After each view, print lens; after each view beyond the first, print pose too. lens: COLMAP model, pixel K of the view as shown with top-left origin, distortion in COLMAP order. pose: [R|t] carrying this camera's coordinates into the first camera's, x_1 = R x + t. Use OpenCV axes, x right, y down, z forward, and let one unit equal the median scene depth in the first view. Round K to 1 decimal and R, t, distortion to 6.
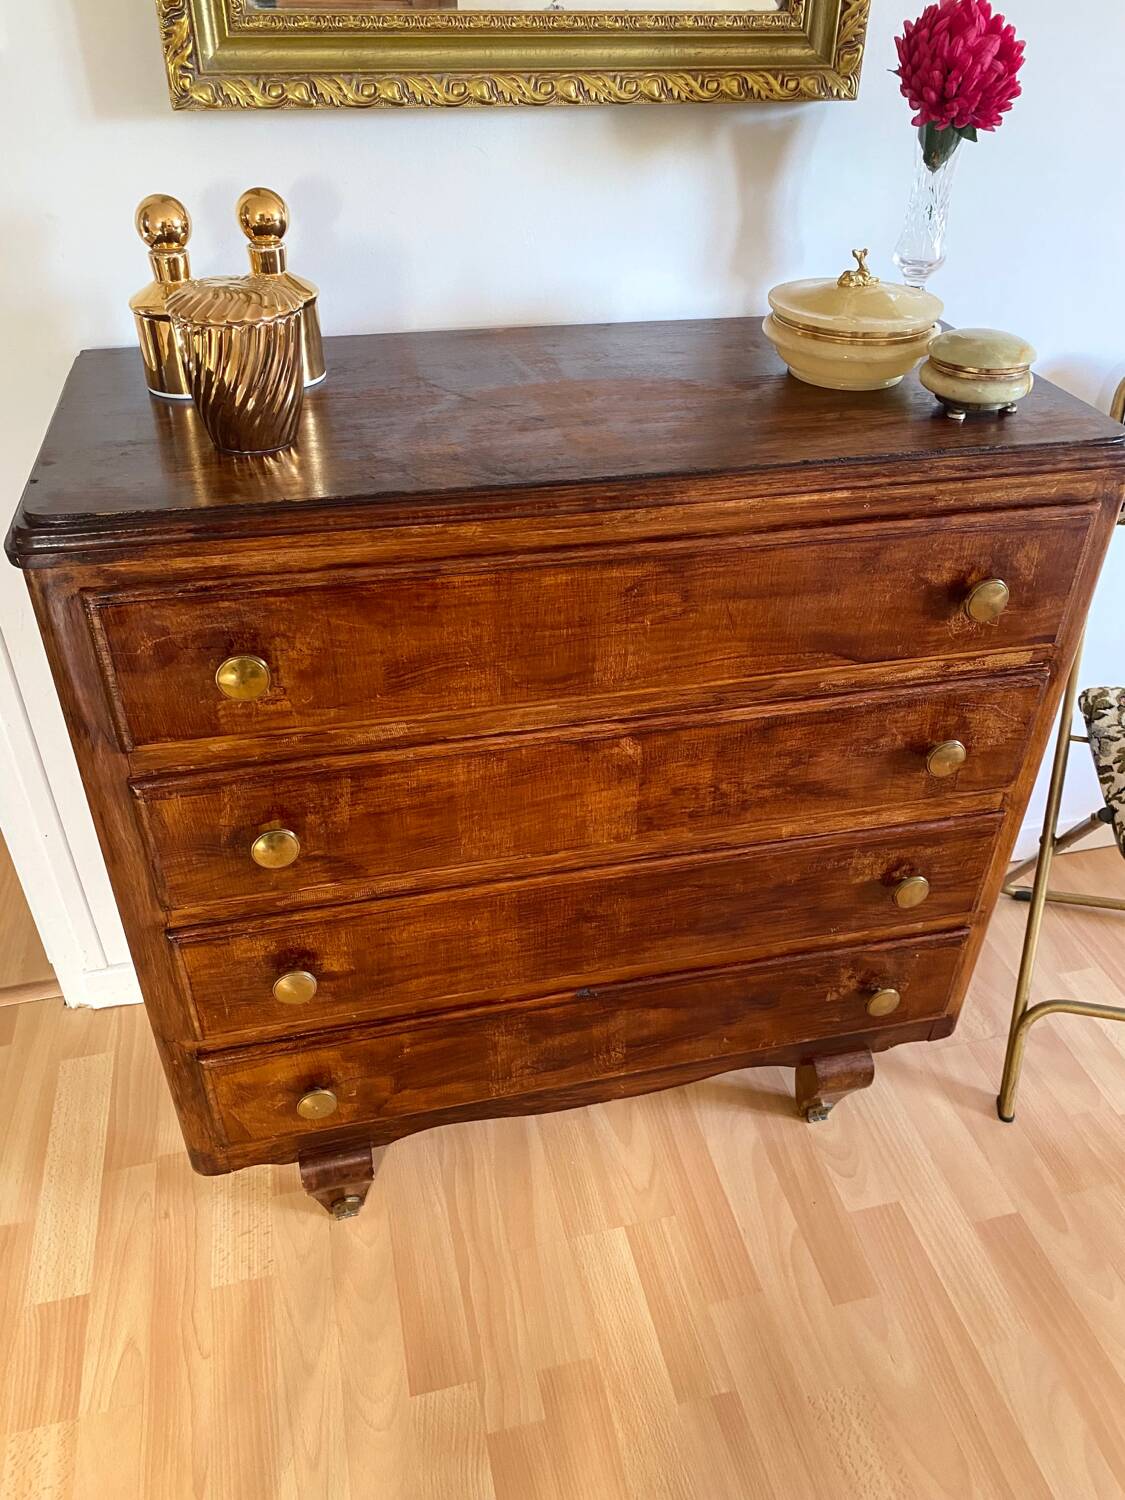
lens RADIAL K [[1133.6, 0, 570.6], [0, 1133.6, 730.8], [0, 0, 1]] dist [0.070017, -0.098875]
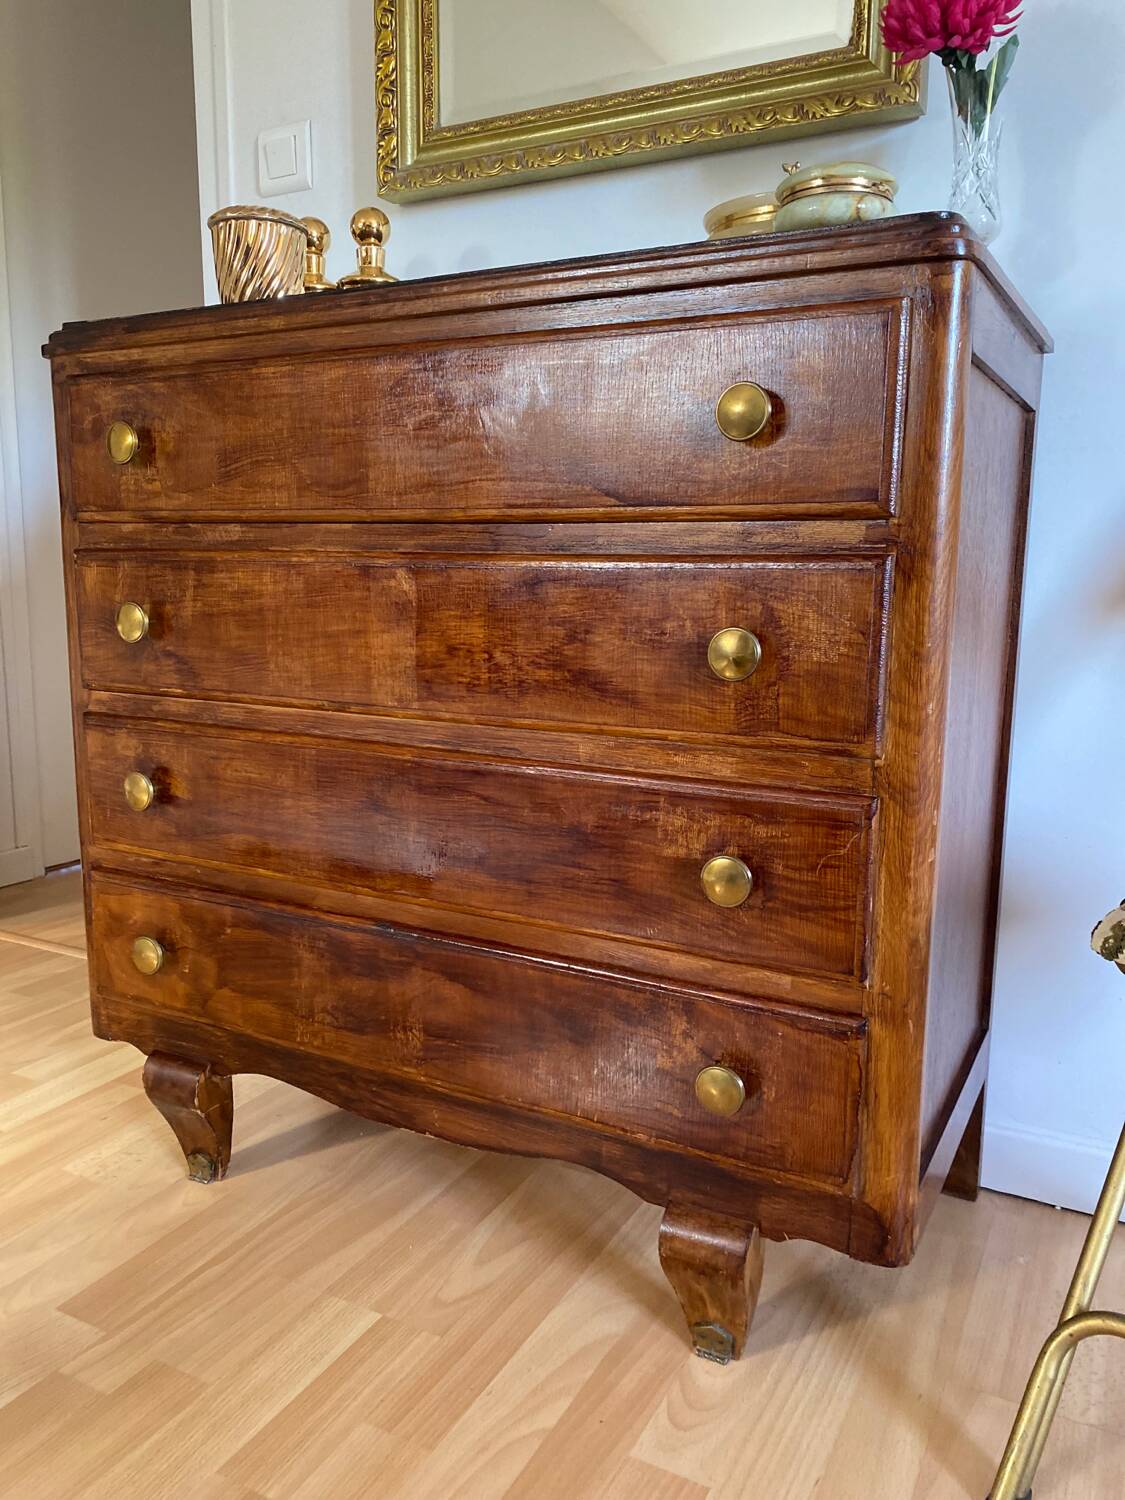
lens RADIAL K [[1133.6, 0, 581.3], [0, 1133.6, 737.4], [0, 0, 1]] dist [0.070017, -0.098875]
pose [[0.753277, 0.093189, -0.651068, 0.775759], [-0.374215, 0.874787, -0.307752, 0.357799], [0.540866, 0.475462, 0.693829, 0.454561]]
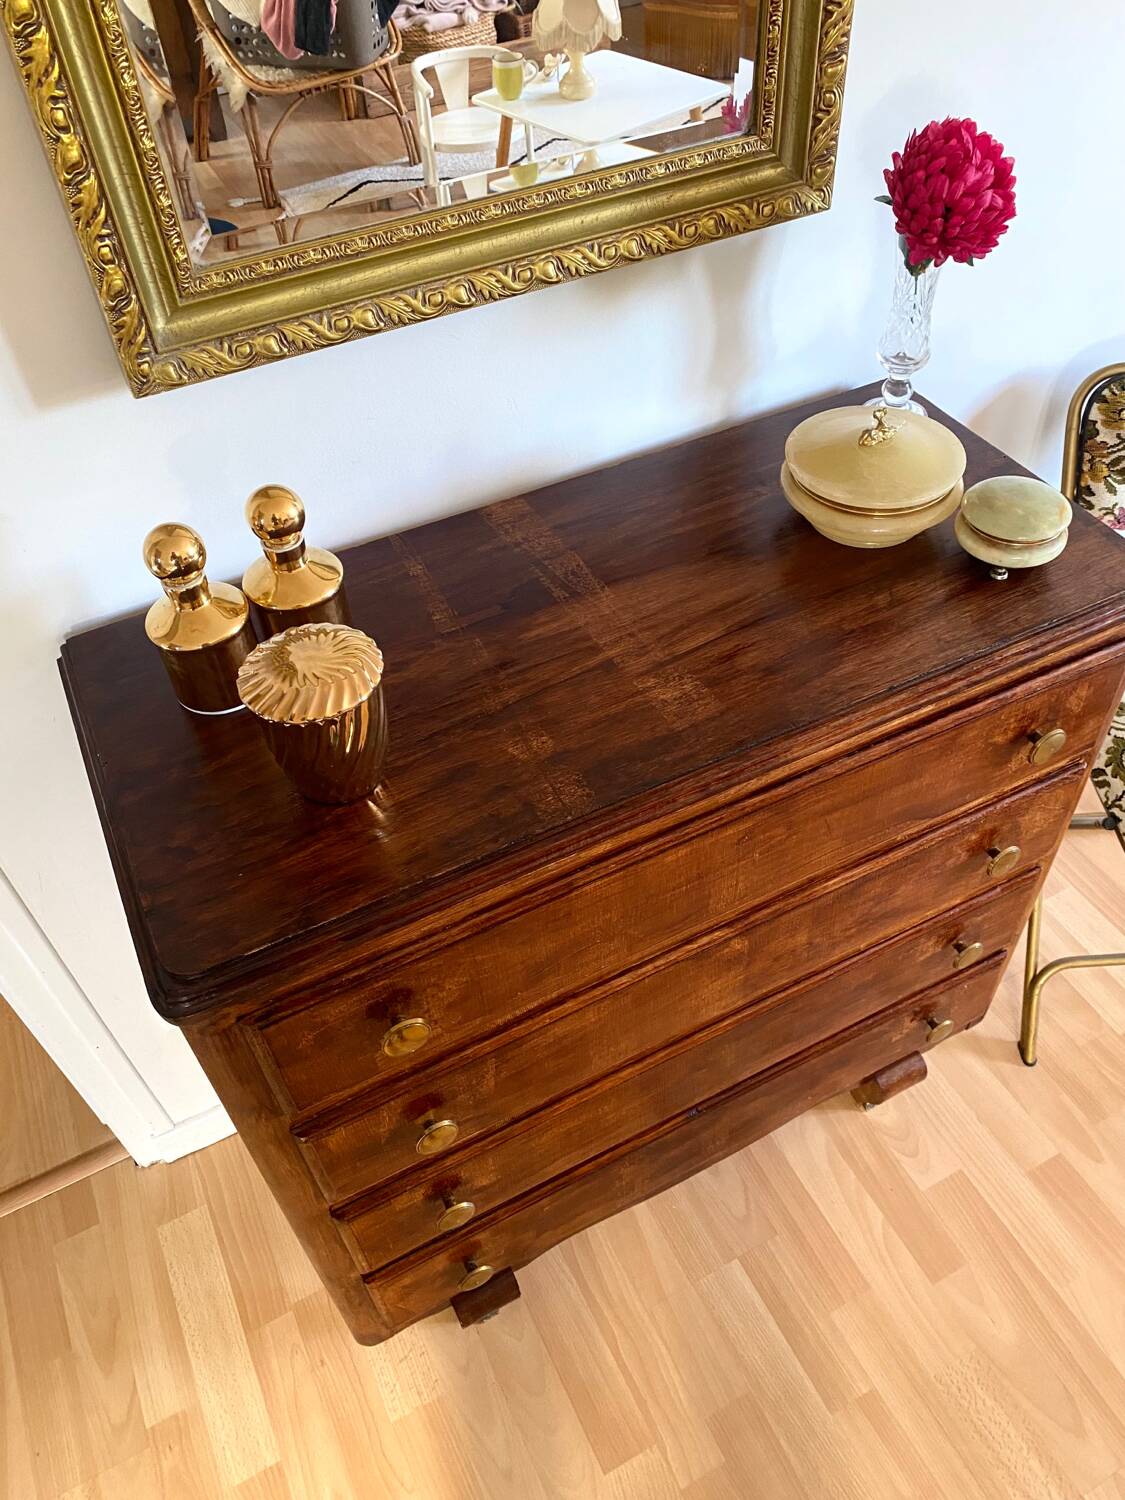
lens RADIAL K [[1133.6, 0, 579.9], [0, 1133.6, 740.2], [0, 0, 1]] dist [0.070017, -0.098875]
pose [[0.970067, -0.209028, 0.123604, -0.170747], [0.181550, 0.962302, 0.202521, -0.385560], [-0.161277, -0.174019, 0.971446, 0.044043]]
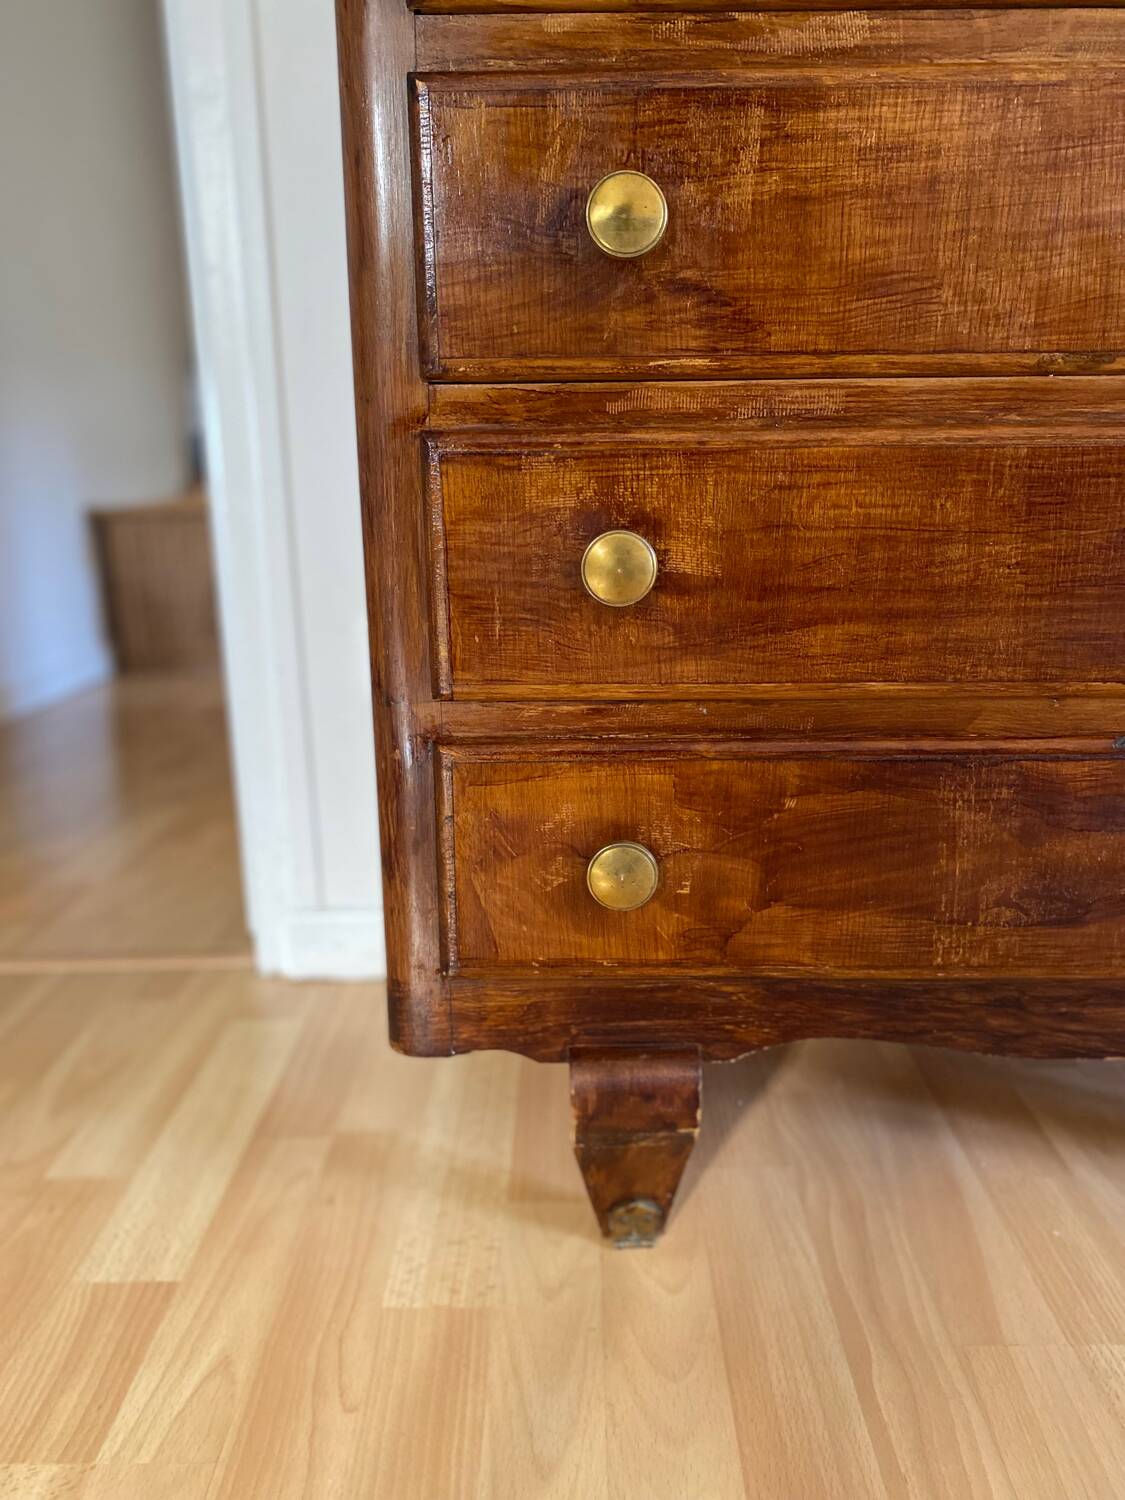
lens RADIAL K [[1133.6, 0, 571.6], [0, 1133.6, 738.5], [0, 0, 1]] dist [0.070017, -0.098875]
pose [[0.970133, 0.030275, -0.240677, -0.127106], [-0.116280, 0.928798, -0.351870, 0.504750], [0.212888, 0.369347, 0.904578, 0.522265]]
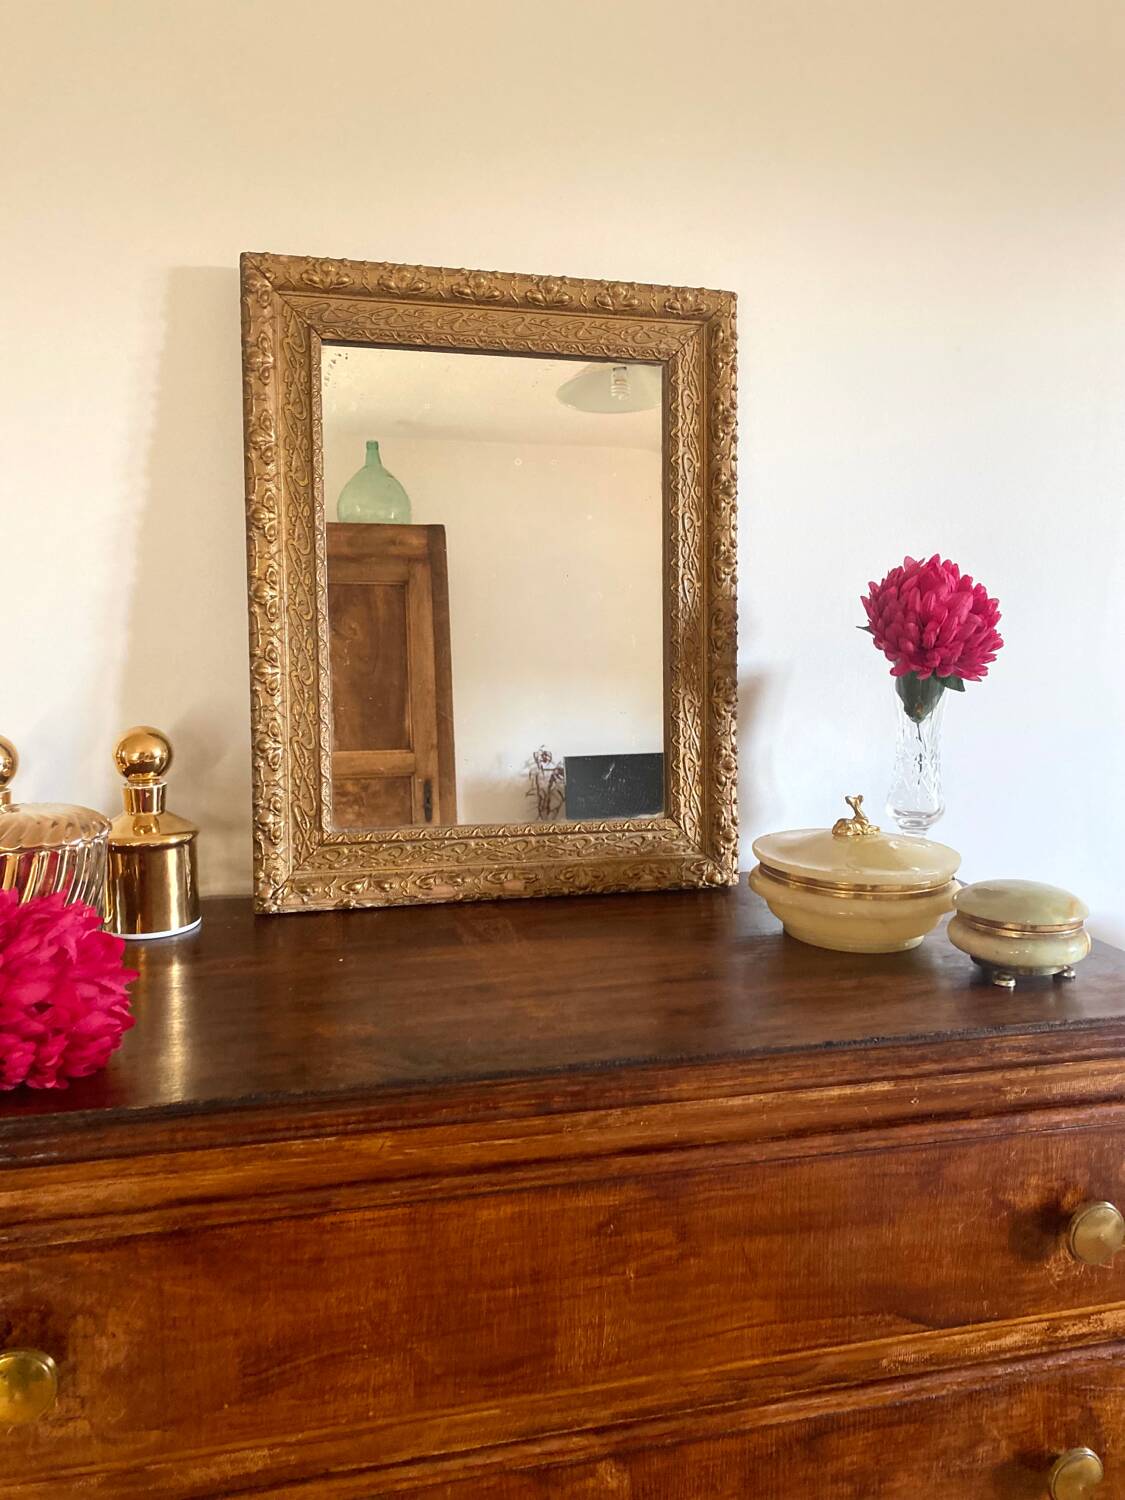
lens RADIAL K [[1133.6, 0, 560.9], [0, 1133.6, 736.0], [0, 0, 1]] dist [0.070017, -0.098875]
pose [[0.999929, -0.006814, 0.009764, 0.018527], [0.010545, 0.887585, -0.460524, -0.058572], [-0.005529, 0.460594, 0.887594, 0.197769]]
